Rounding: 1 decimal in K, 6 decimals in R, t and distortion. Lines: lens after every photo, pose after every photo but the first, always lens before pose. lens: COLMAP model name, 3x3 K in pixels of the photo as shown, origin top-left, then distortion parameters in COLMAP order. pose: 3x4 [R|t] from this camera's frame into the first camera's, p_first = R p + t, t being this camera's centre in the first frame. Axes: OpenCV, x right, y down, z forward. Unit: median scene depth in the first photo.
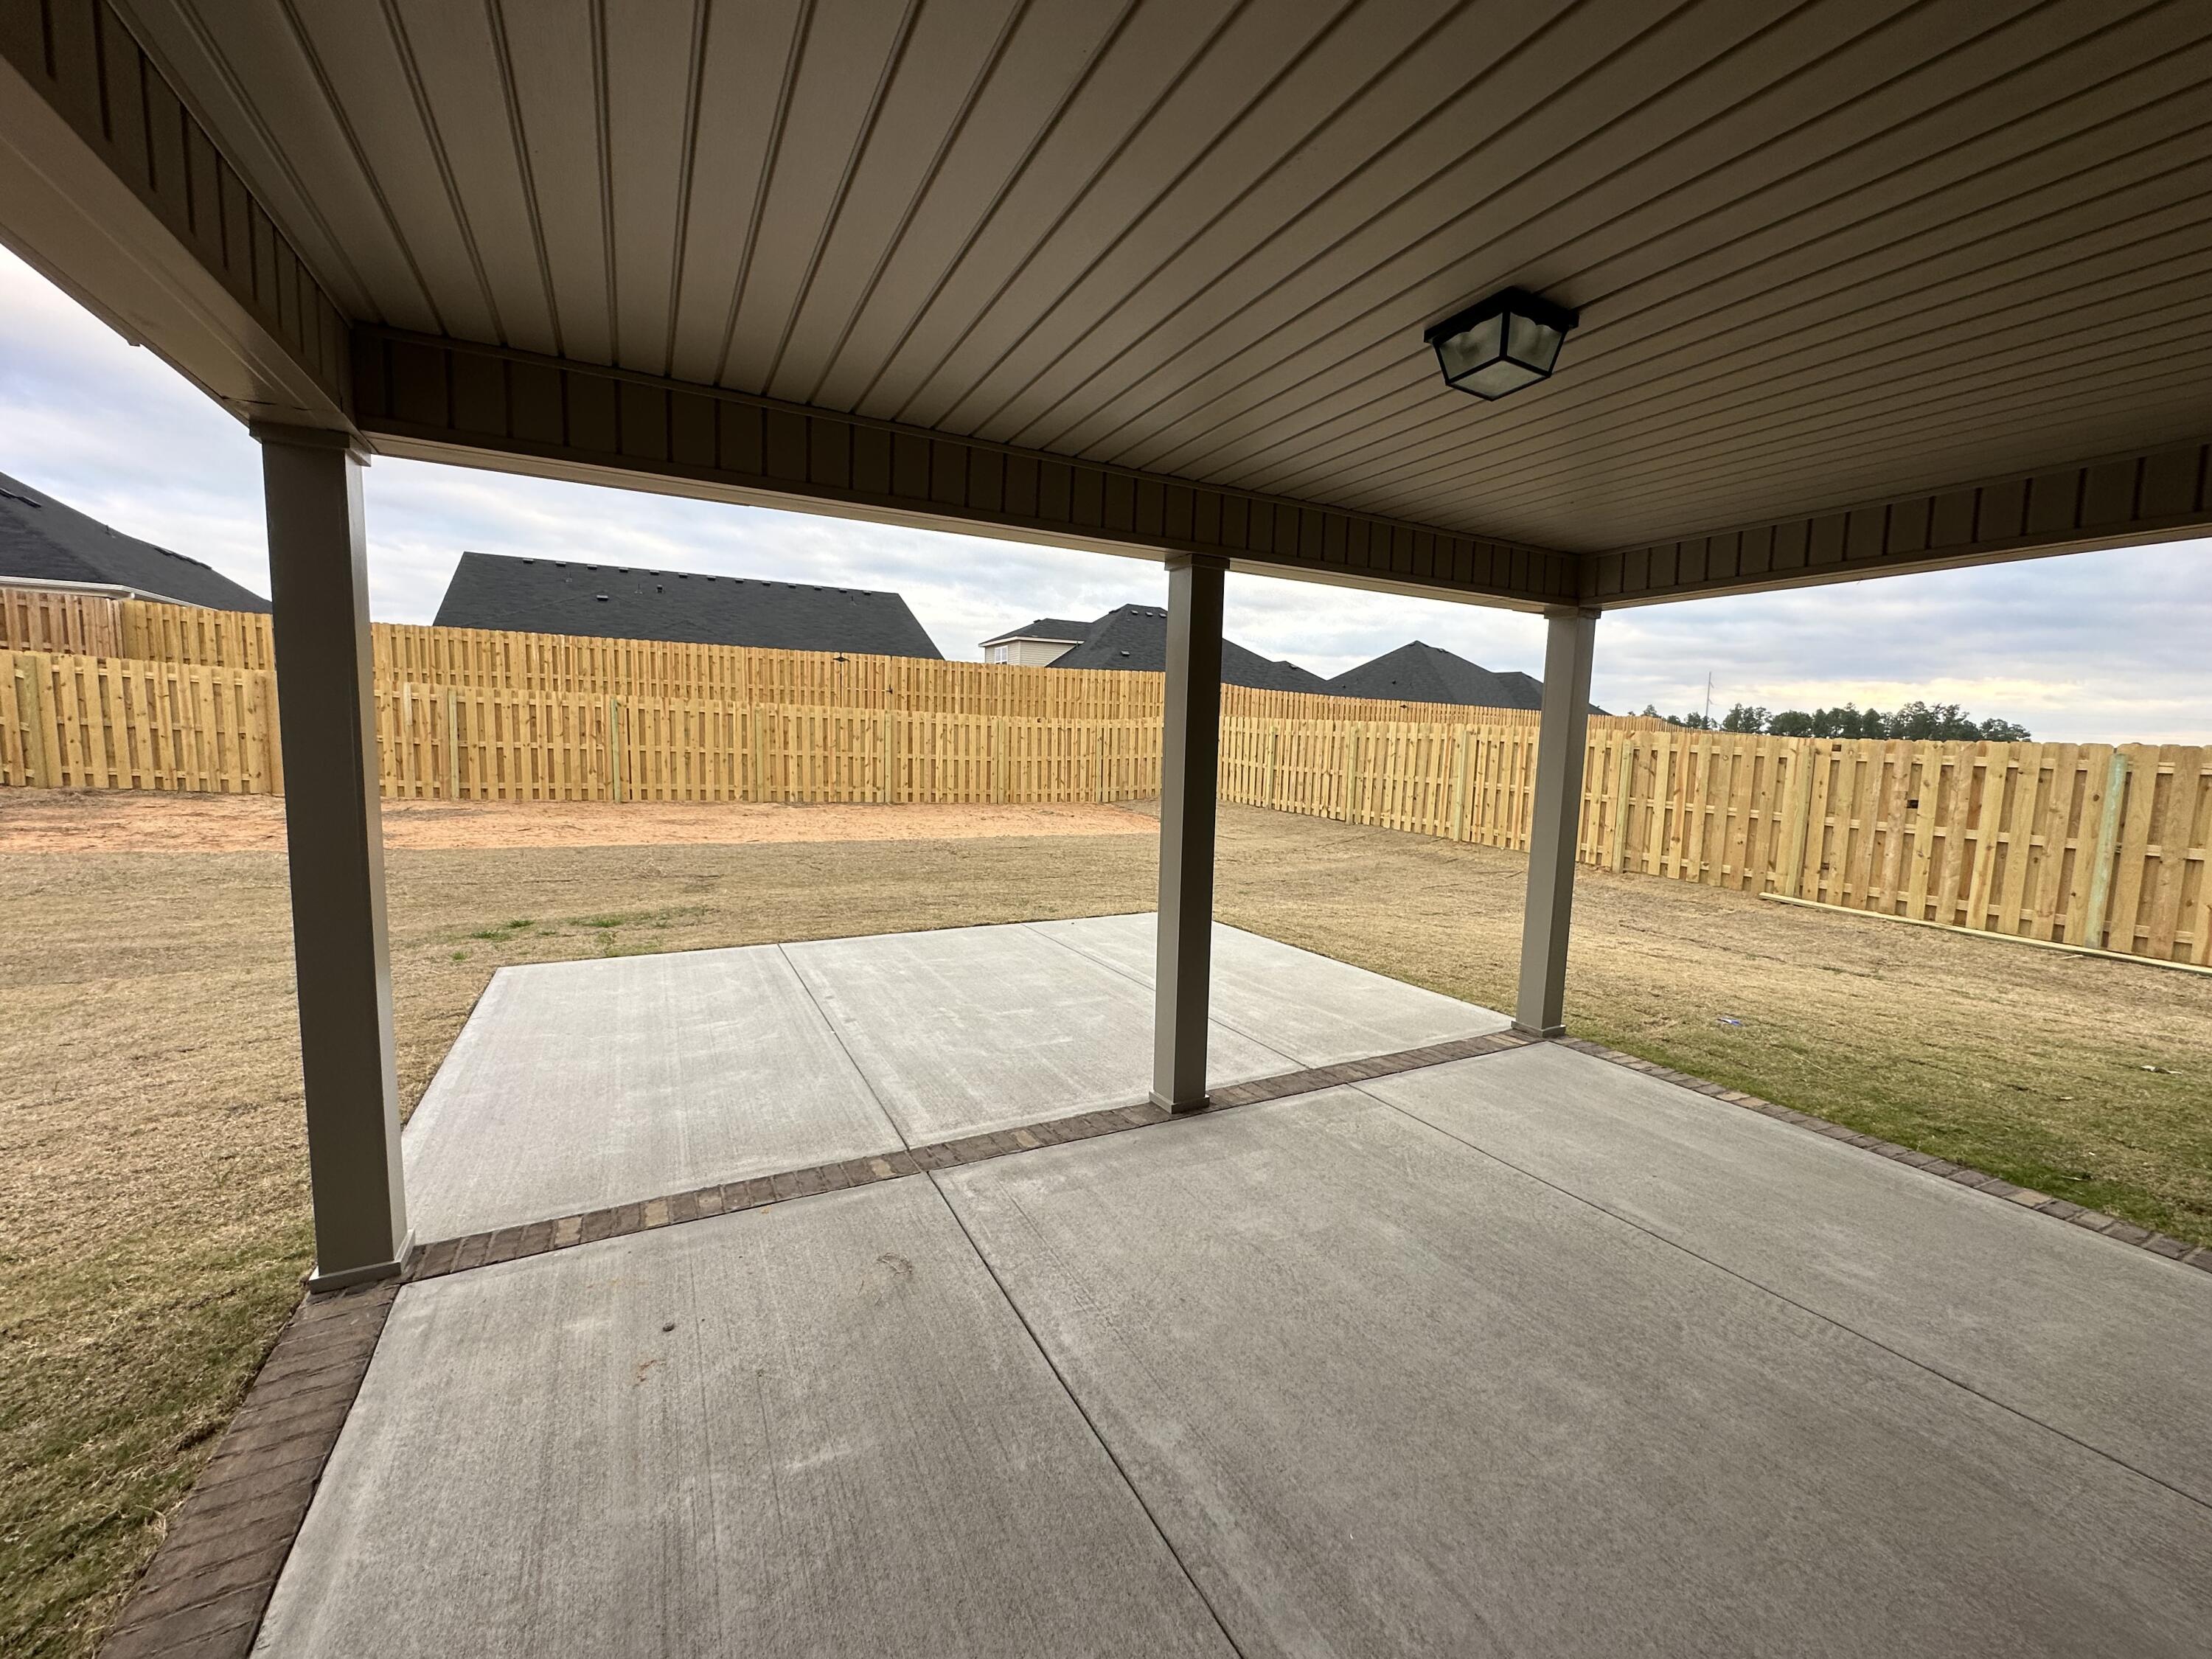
lens RADIAL K [[883.1, 0, 1101.4], [0, 883.1, 831.9], [0, 0, 1]] dist [-0.003364, 0.000200]
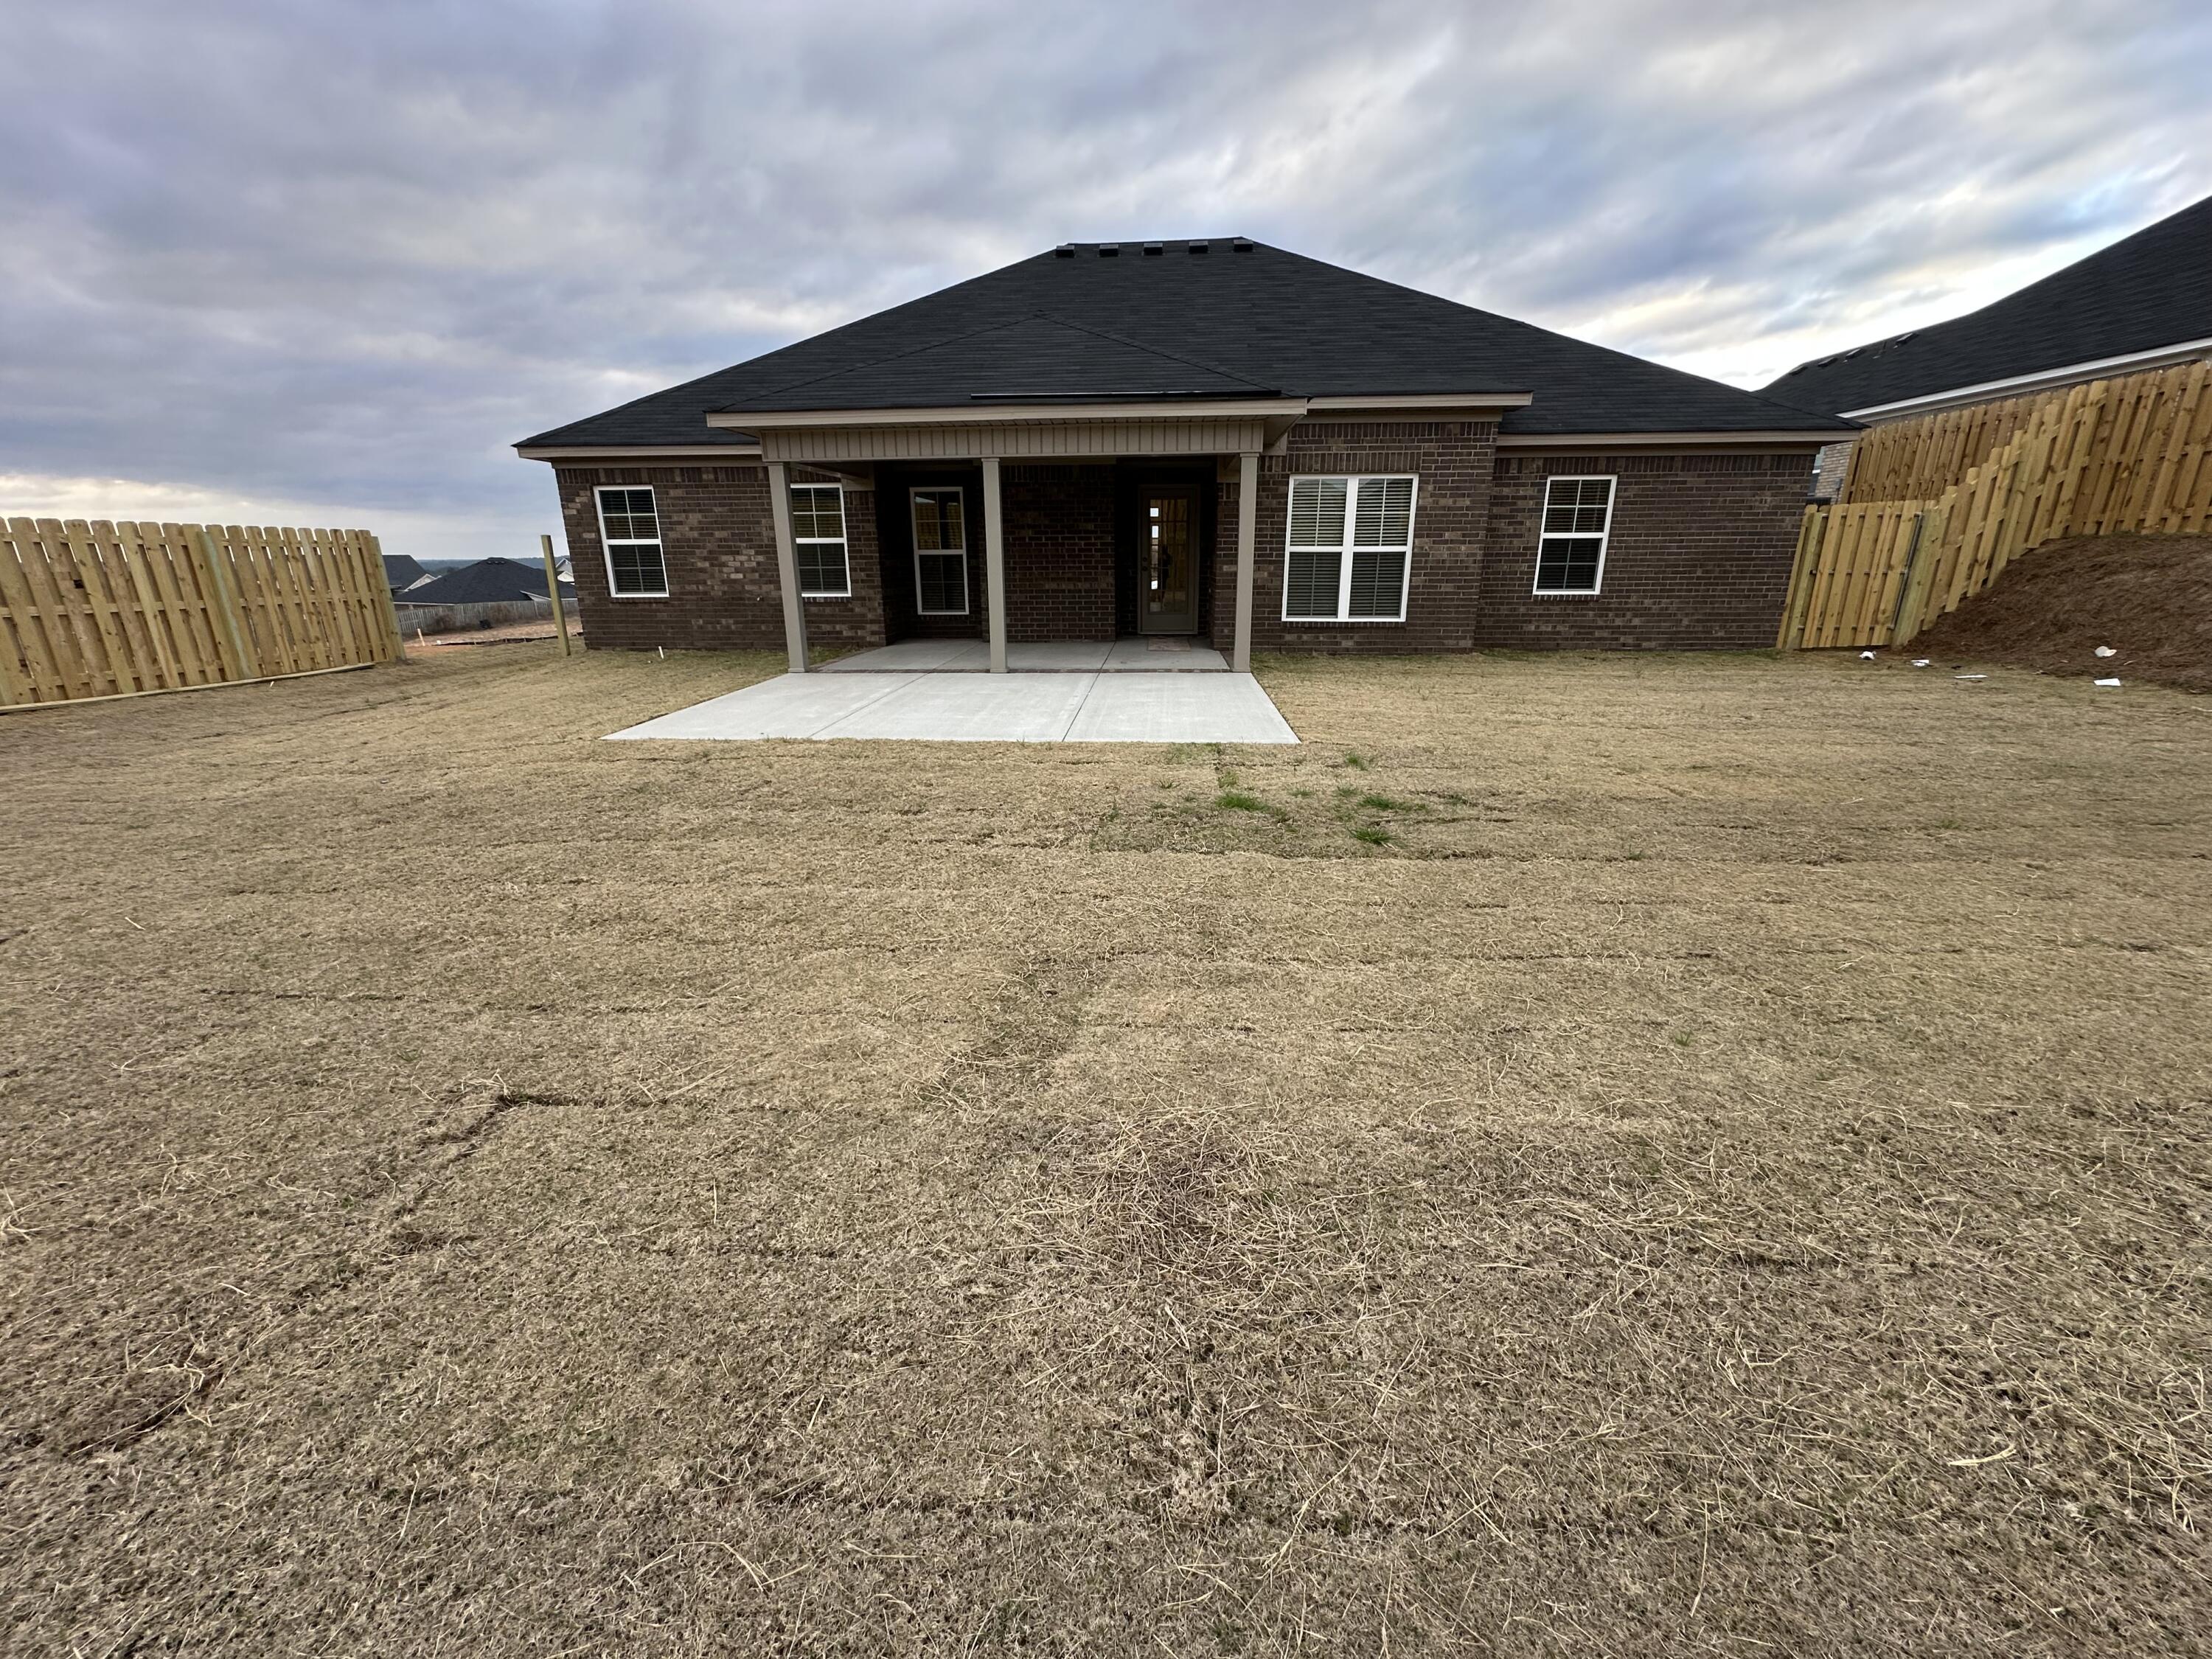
lens RADIAL K [[883.1, 0, 1106.6], [0, 883.1, 828.0], [0, 0, 1]] dist [-0.003364, 0.000200]
pose [[-0.856360, -0.173463, 0.486373, -0.651926], [0.034505, 0.920562, 0.389069, -0.128255], [-0.515225, 0.349966, -0.782347, 1.293824]]
